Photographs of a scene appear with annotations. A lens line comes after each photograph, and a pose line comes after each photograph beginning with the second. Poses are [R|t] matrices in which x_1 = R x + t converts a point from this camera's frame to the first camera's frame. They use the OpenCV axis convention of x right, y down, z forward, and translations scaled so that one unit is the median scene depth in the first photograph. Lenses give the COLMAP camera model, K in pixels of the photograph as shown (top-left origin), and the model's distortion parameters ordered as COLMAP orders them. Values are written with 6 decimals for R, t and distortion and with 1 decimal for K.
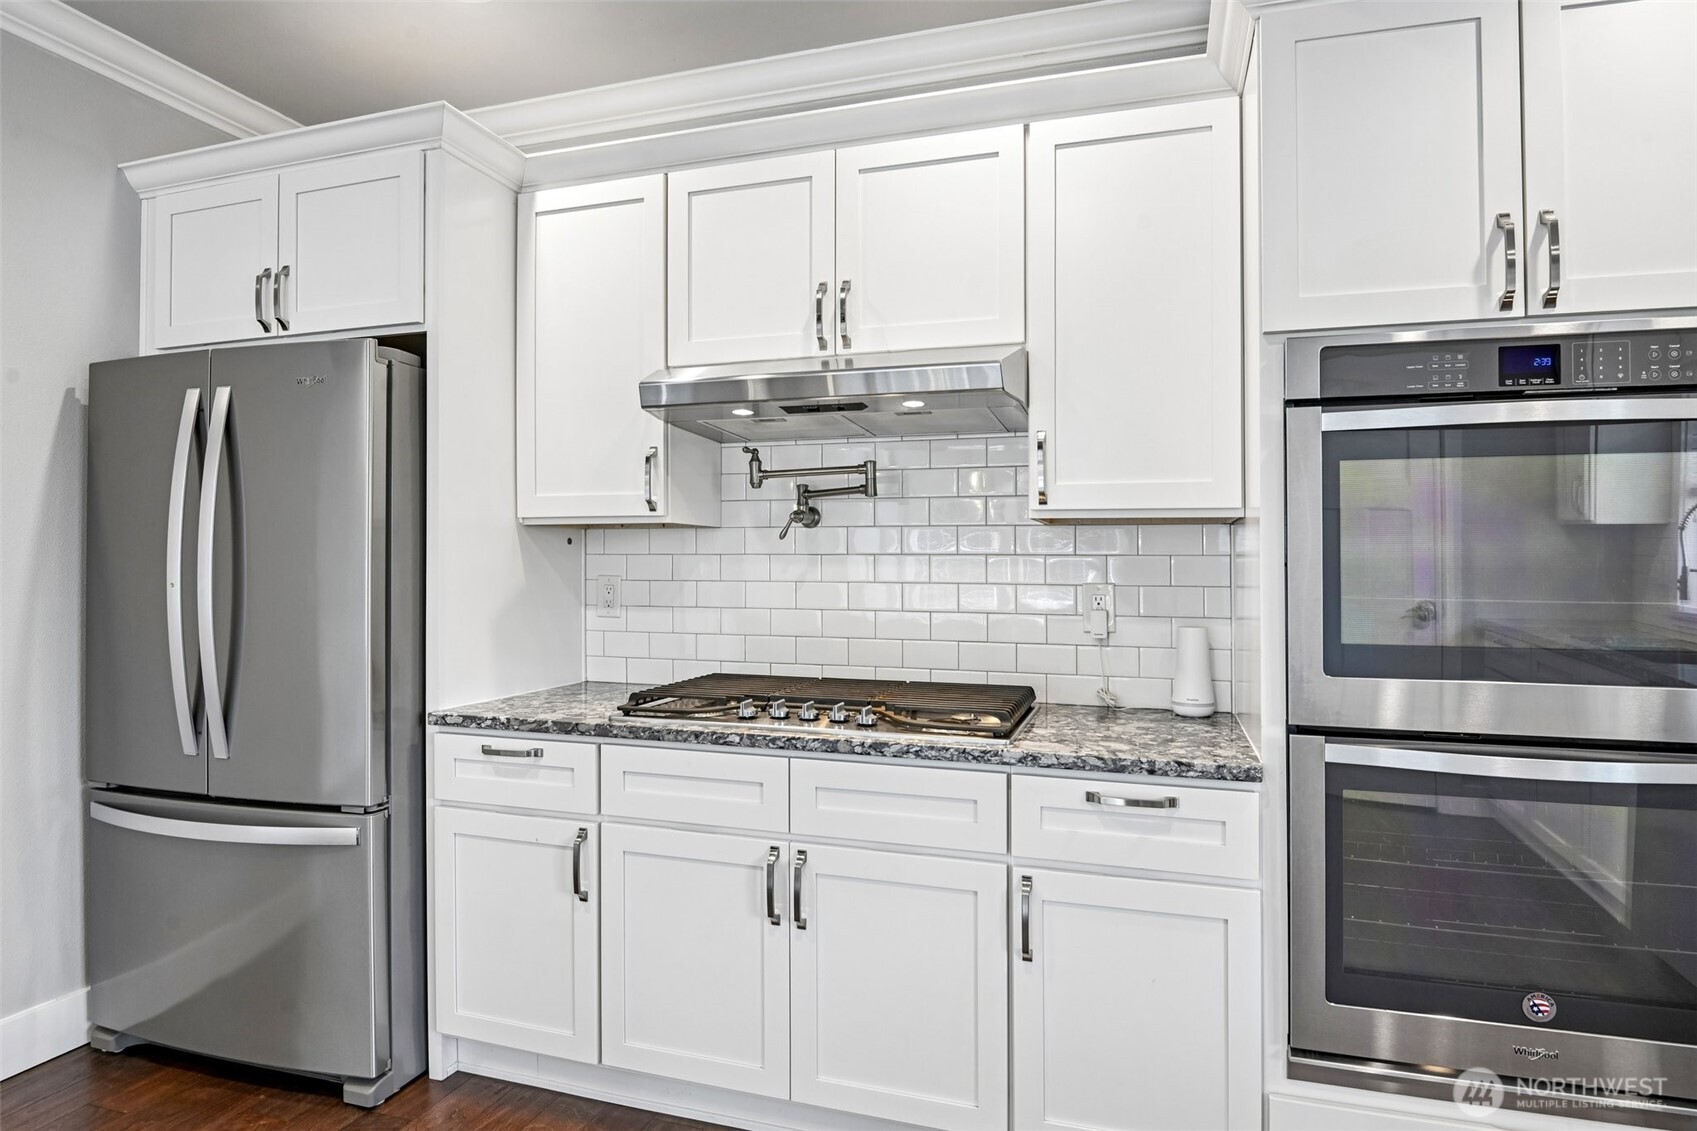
lens RADIAL K [[933.2, 0, 853.2], [0, 933.2, 559.3], [0, 0, 1]] dist [-0.013685, -0.004579]
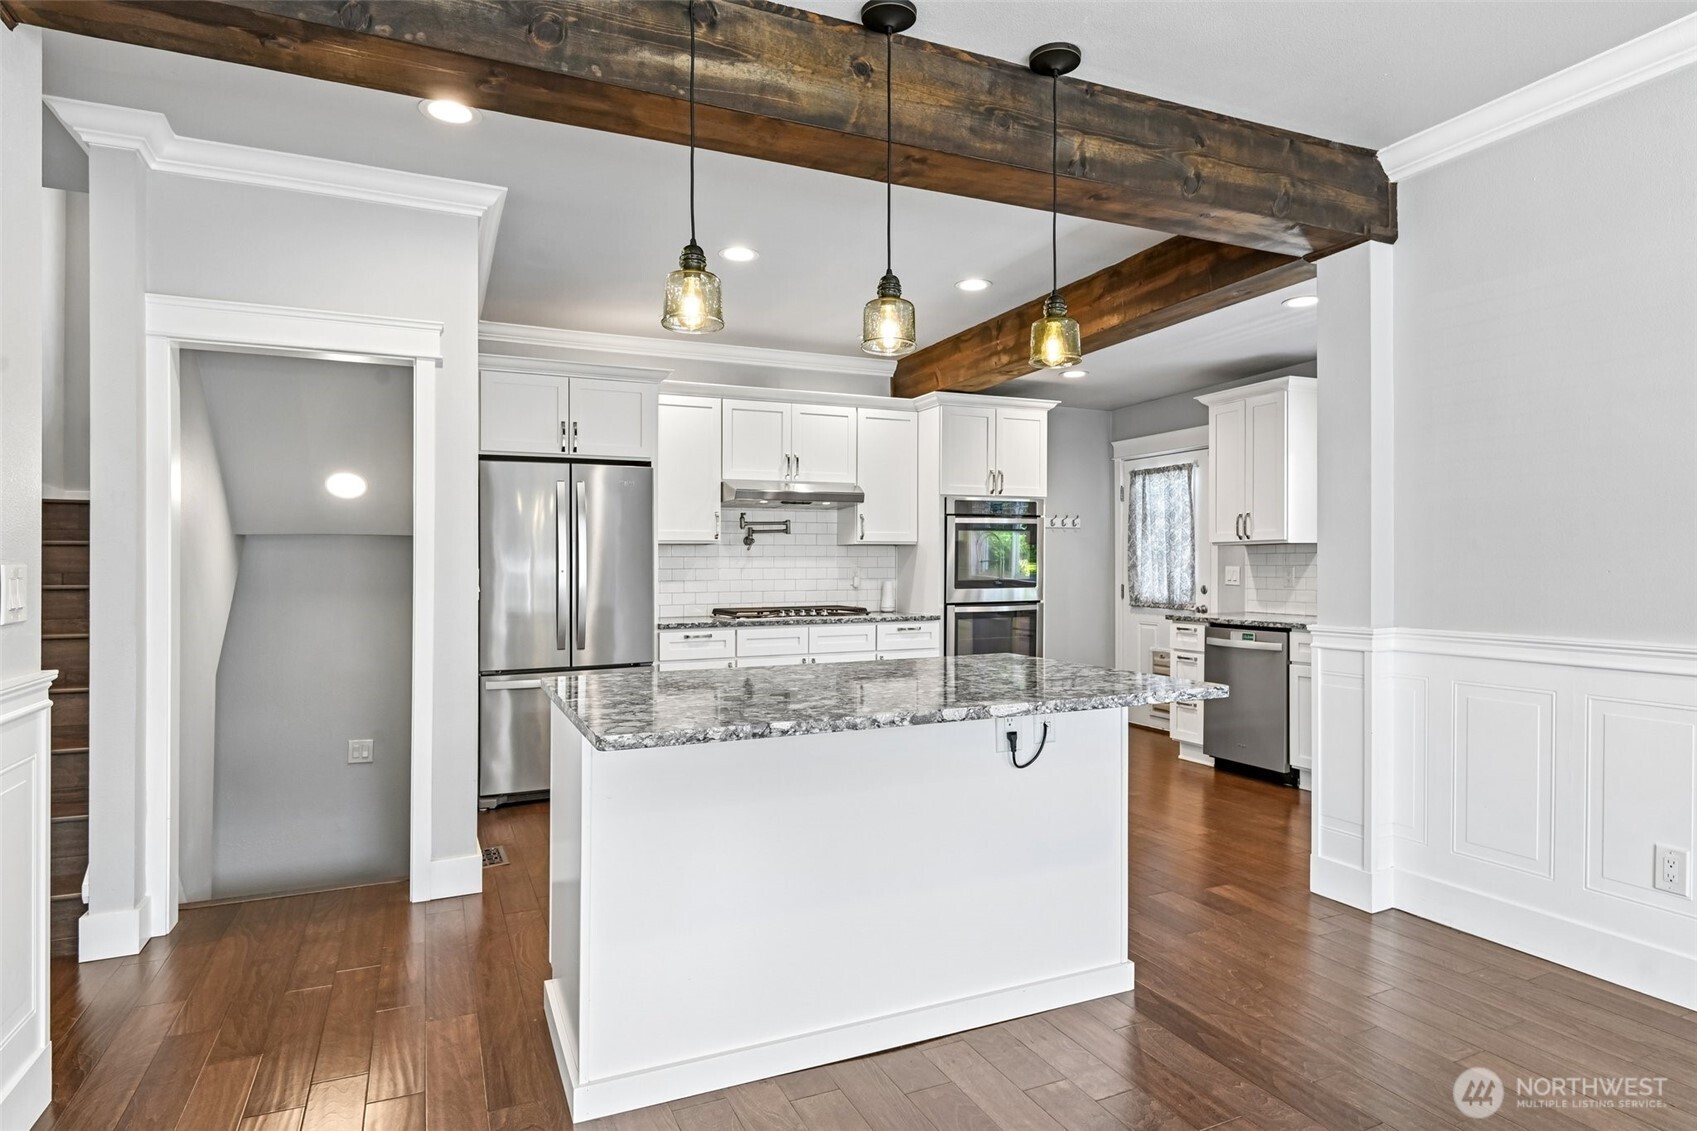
lens RADIAL K [[933.2, 0, 846.9], [0, 933.2, 566.5], [0, 0, 1]] dist [-0.013685, -0.004579]
pose [[0.746285, -0.008621, 0.665571, -1.800084], [0.007896, 0.999960, 0.004099, 0.014366], [-0.665580, 0.002196, 0.746324, -1.167273]]
